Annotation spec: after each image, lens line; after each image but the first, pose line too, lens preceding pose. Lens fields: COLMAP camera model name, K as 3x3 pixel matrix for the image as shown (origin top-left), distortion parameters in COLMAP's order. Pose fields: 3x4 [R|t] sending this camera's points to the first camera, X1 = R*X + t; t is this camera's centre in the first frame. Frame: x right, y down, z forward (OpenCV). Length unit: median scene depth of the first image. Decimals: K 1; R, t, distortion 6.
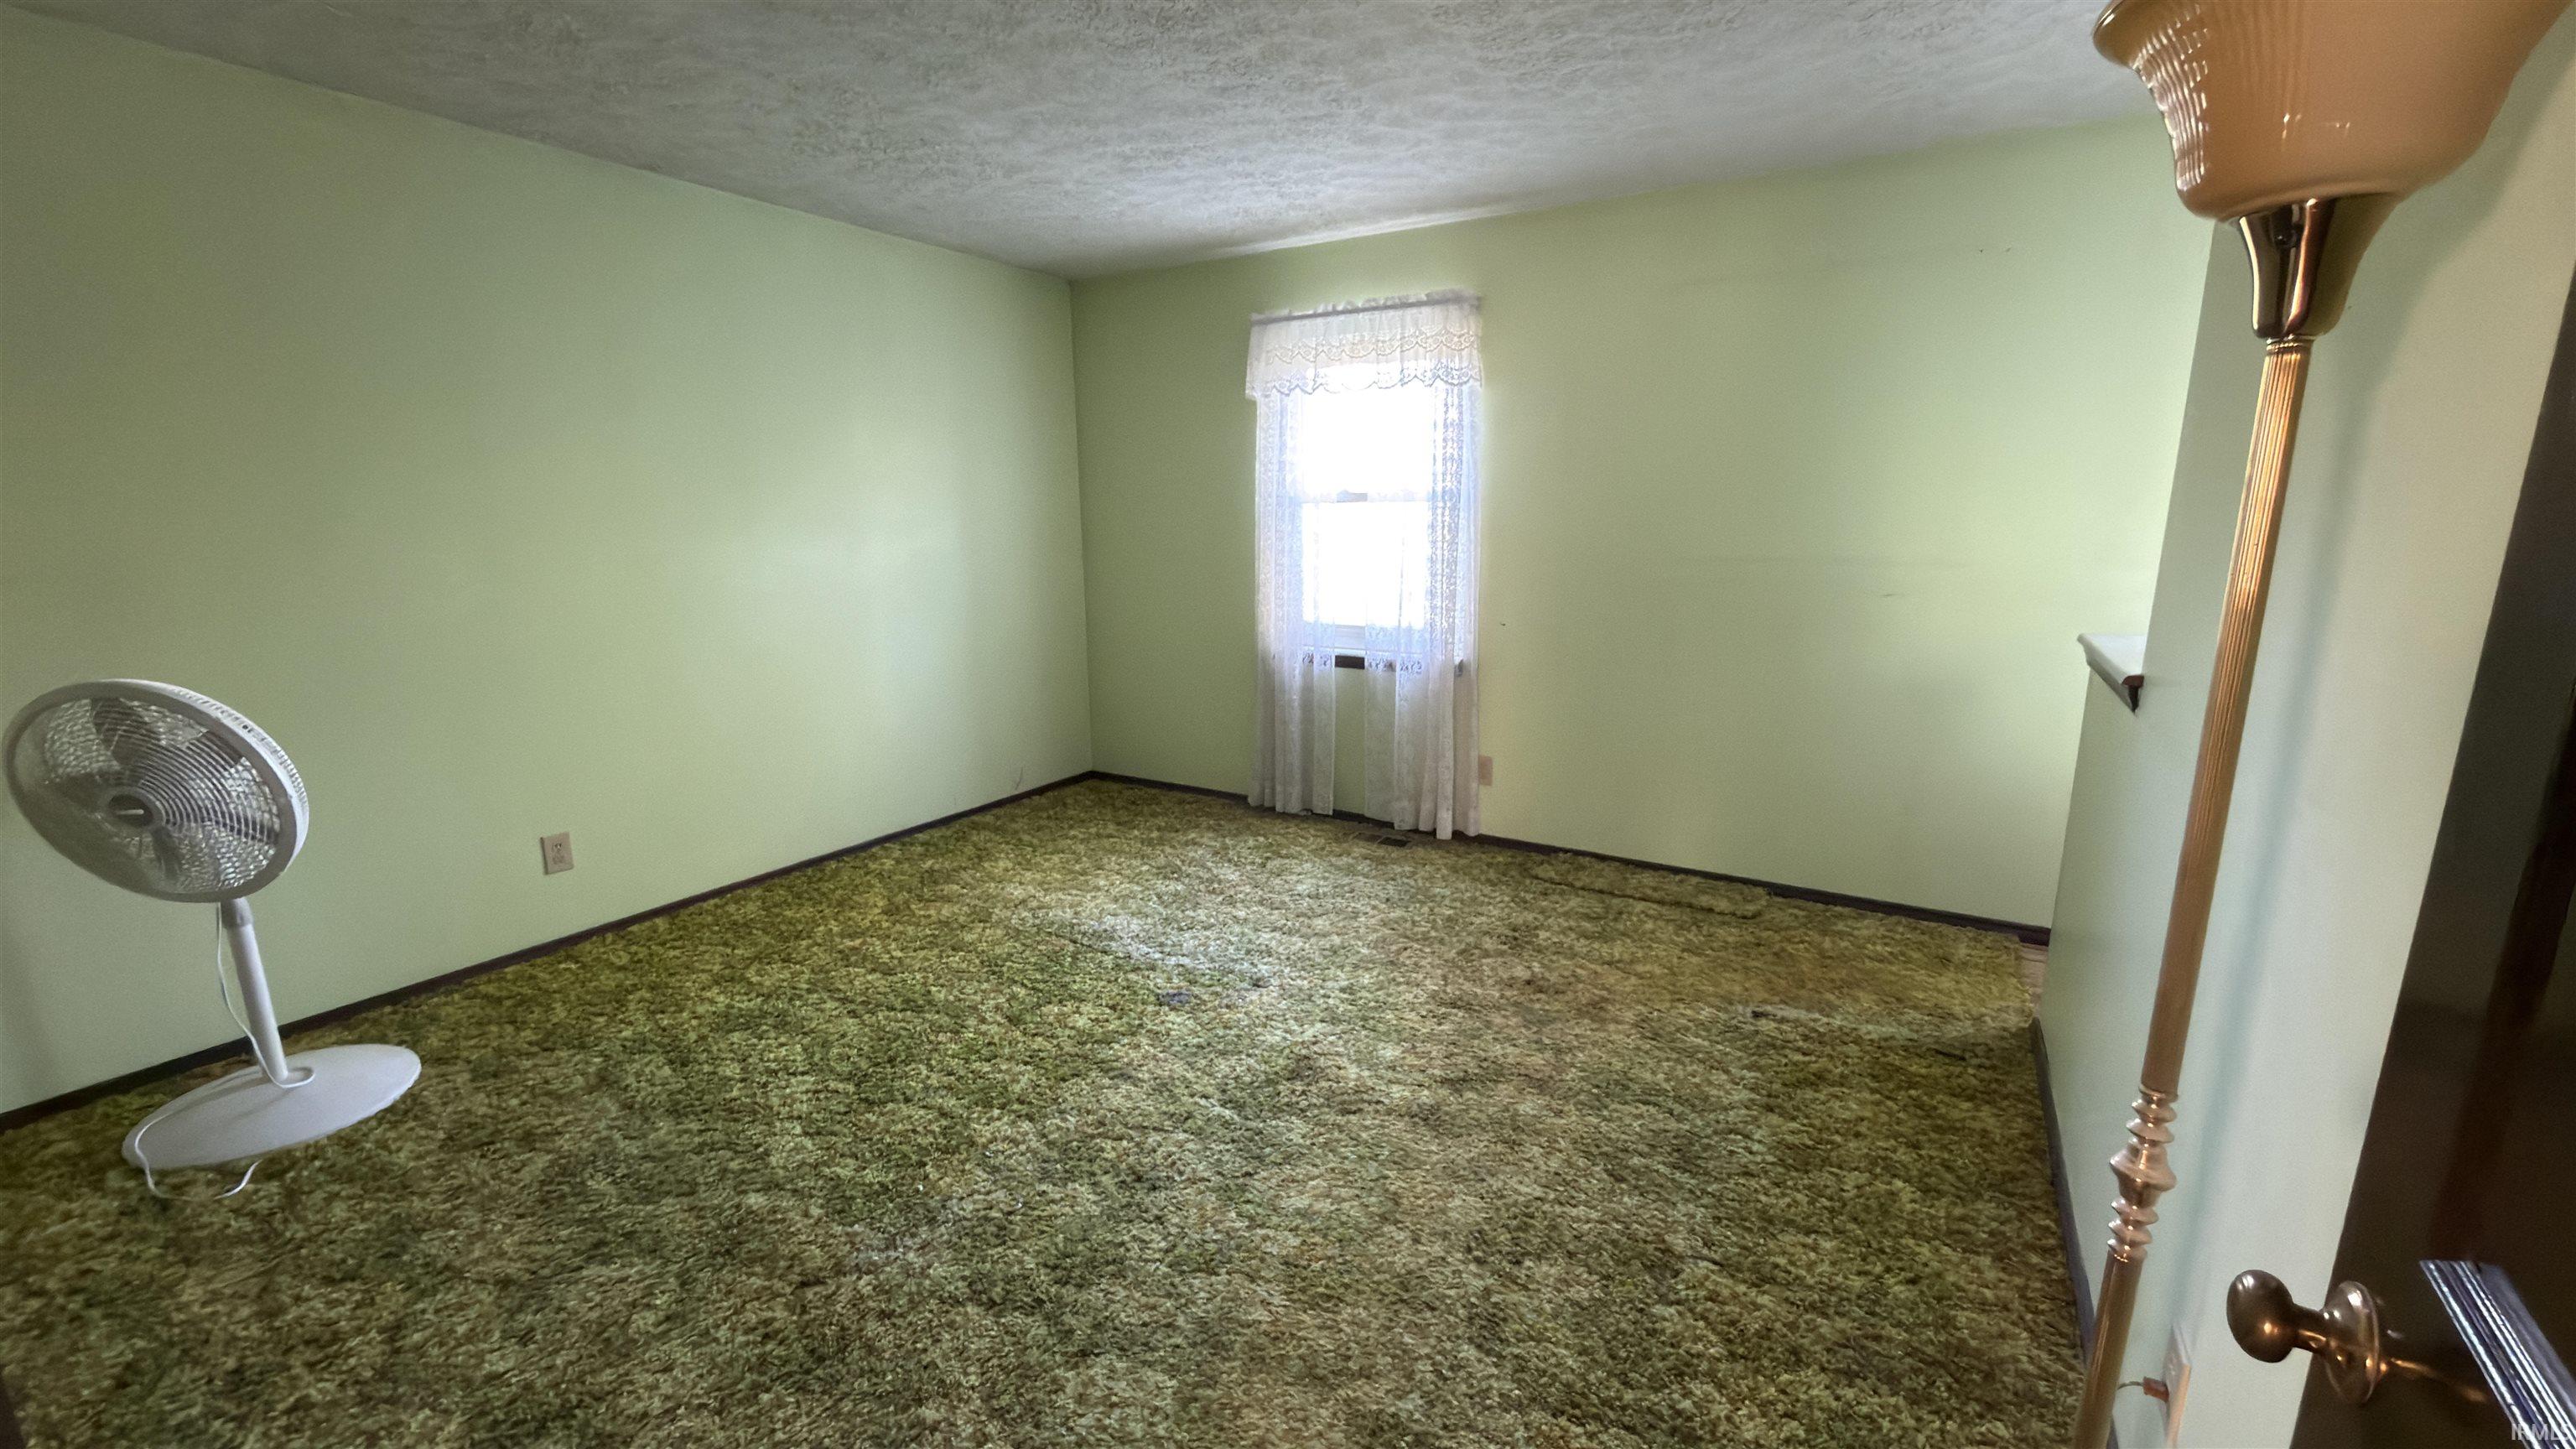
lens RADIAL K [[1026.0, 0, 1288.0], [0, 1026.0, 724.5], [0, 0, 1]] dist [0.001228, 0.000075]
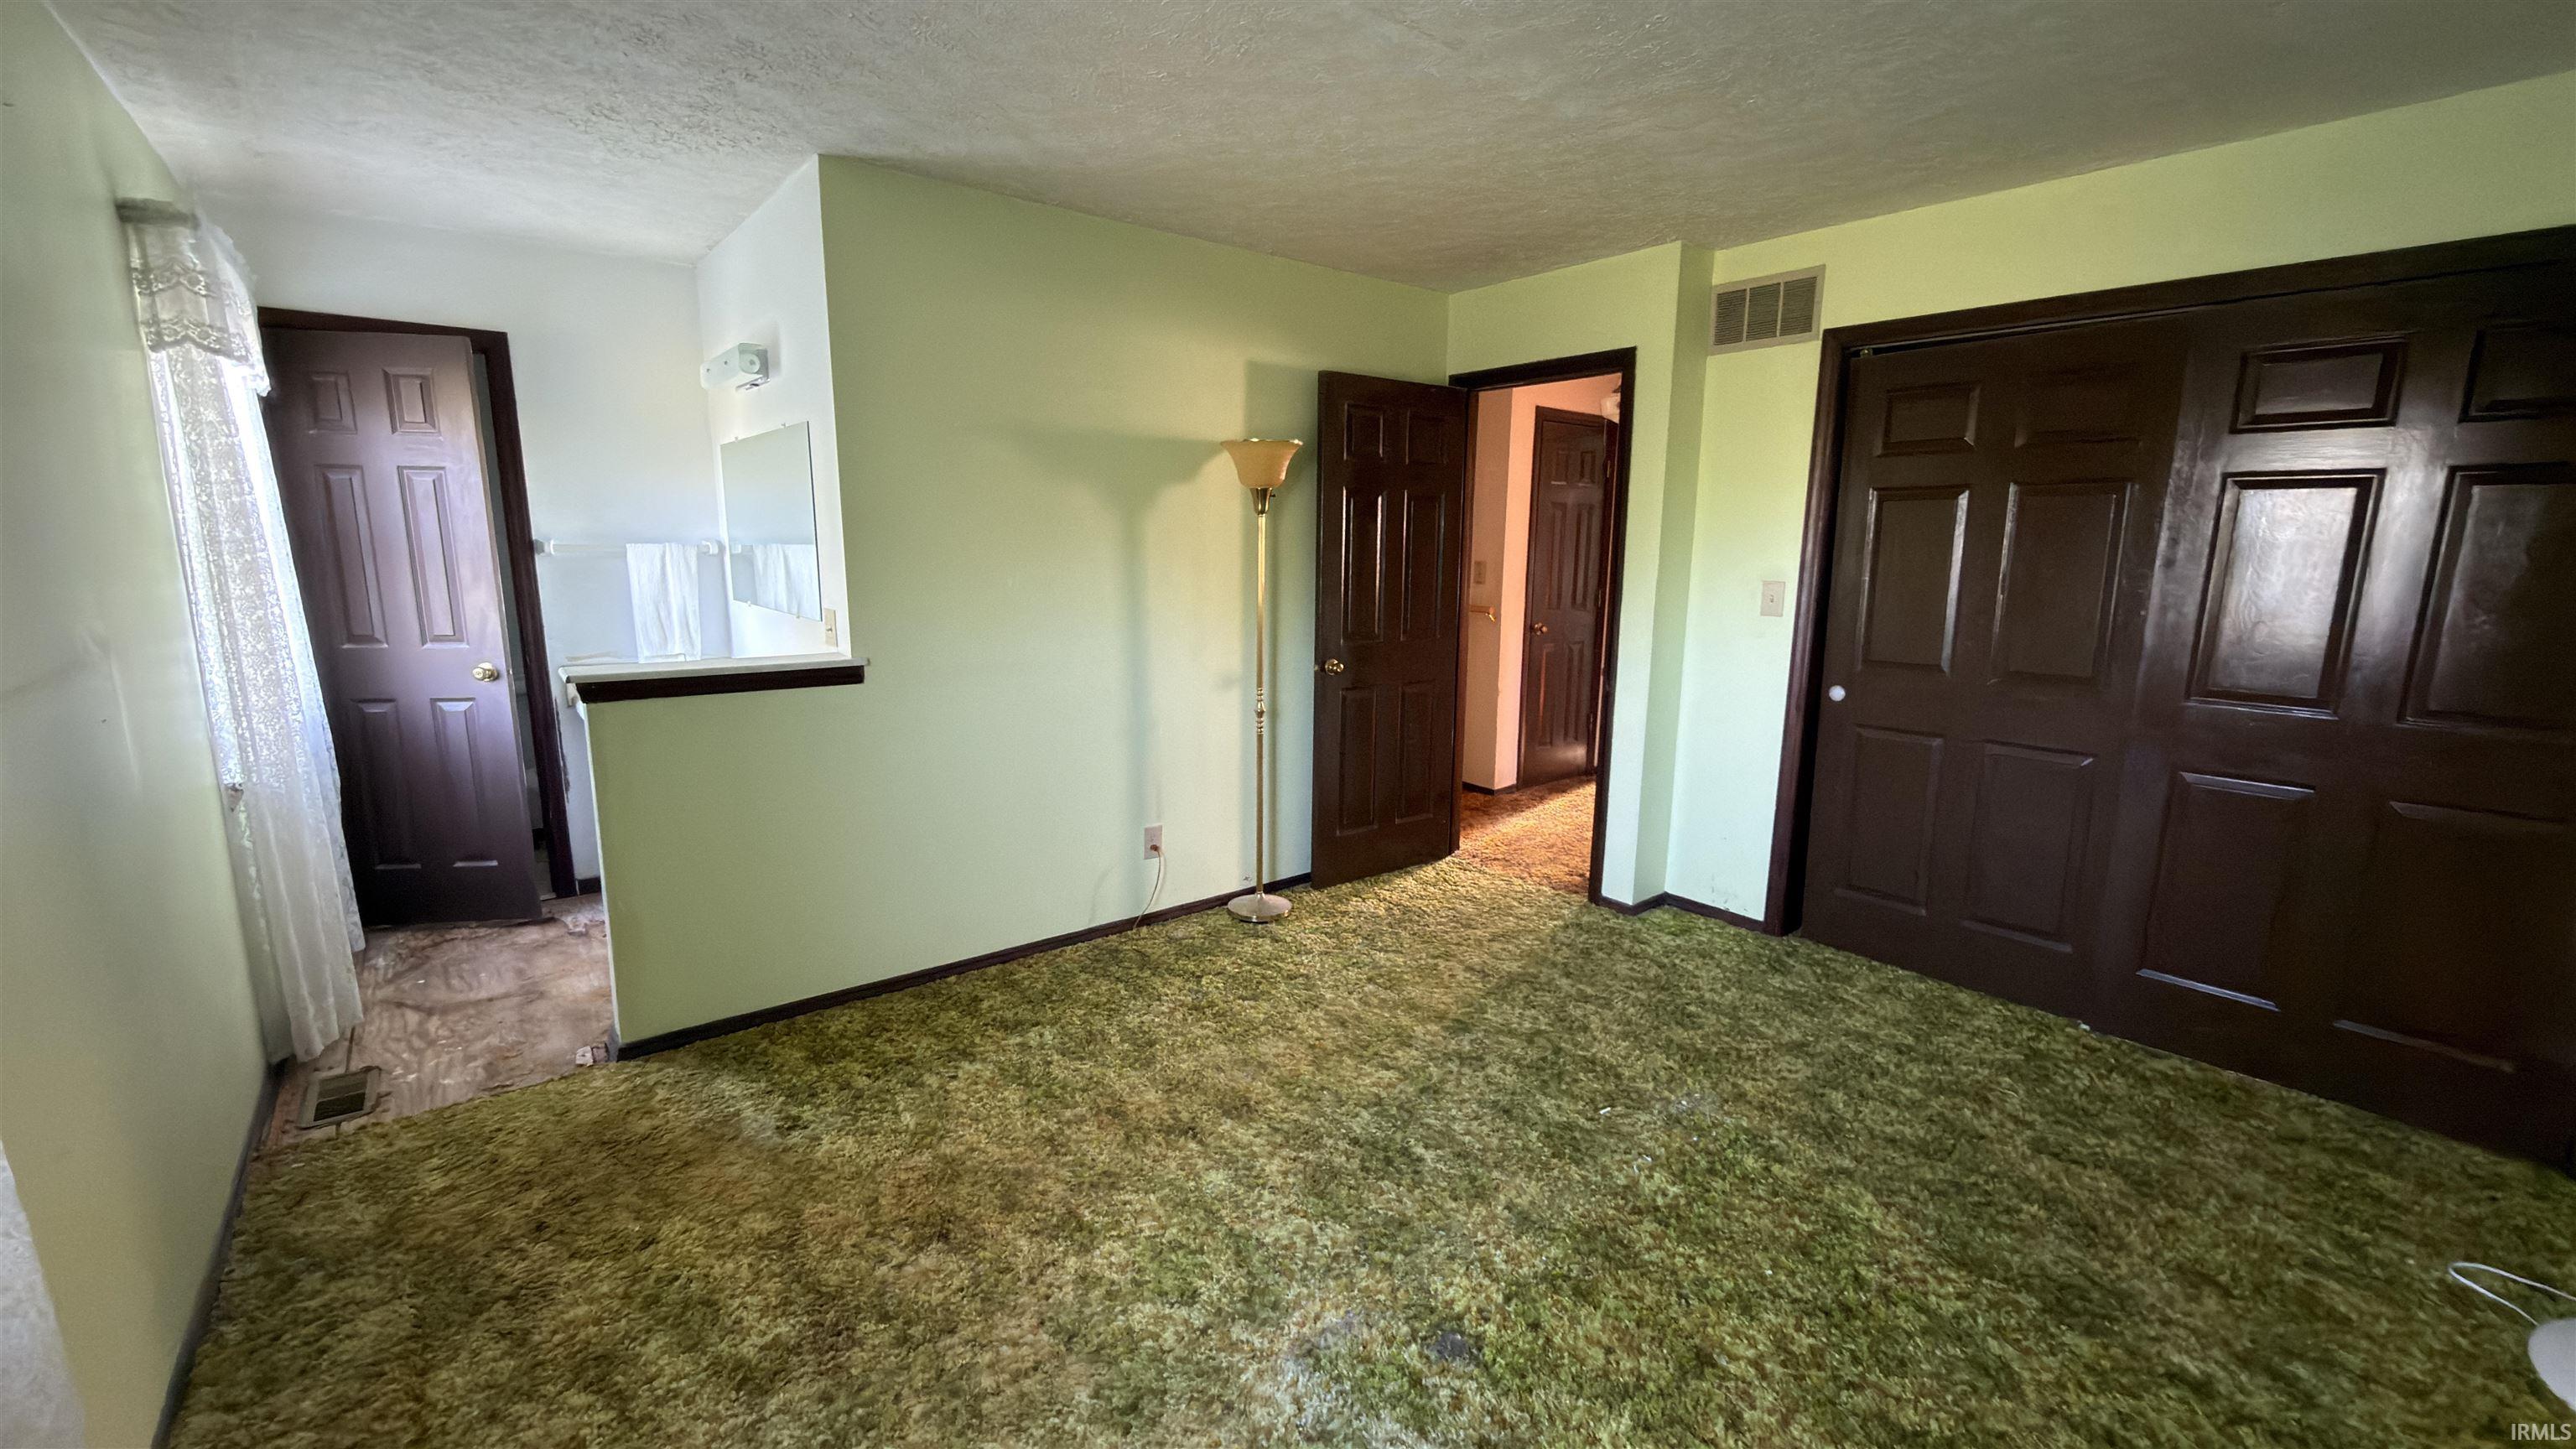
lens RADIAL K [[1026.0, 0, 1288.0], [0, 1026.0, 724.5], [0, 0, 1]] dist [0.001228, 0.000075]
pose [[-0.942407, -0.067293, 0.327629, -0.233107], [0.061600, 0.927874, 0.367771, -0.382306], [-0.328747, 0.366772, -0.870290, 1.712719]]
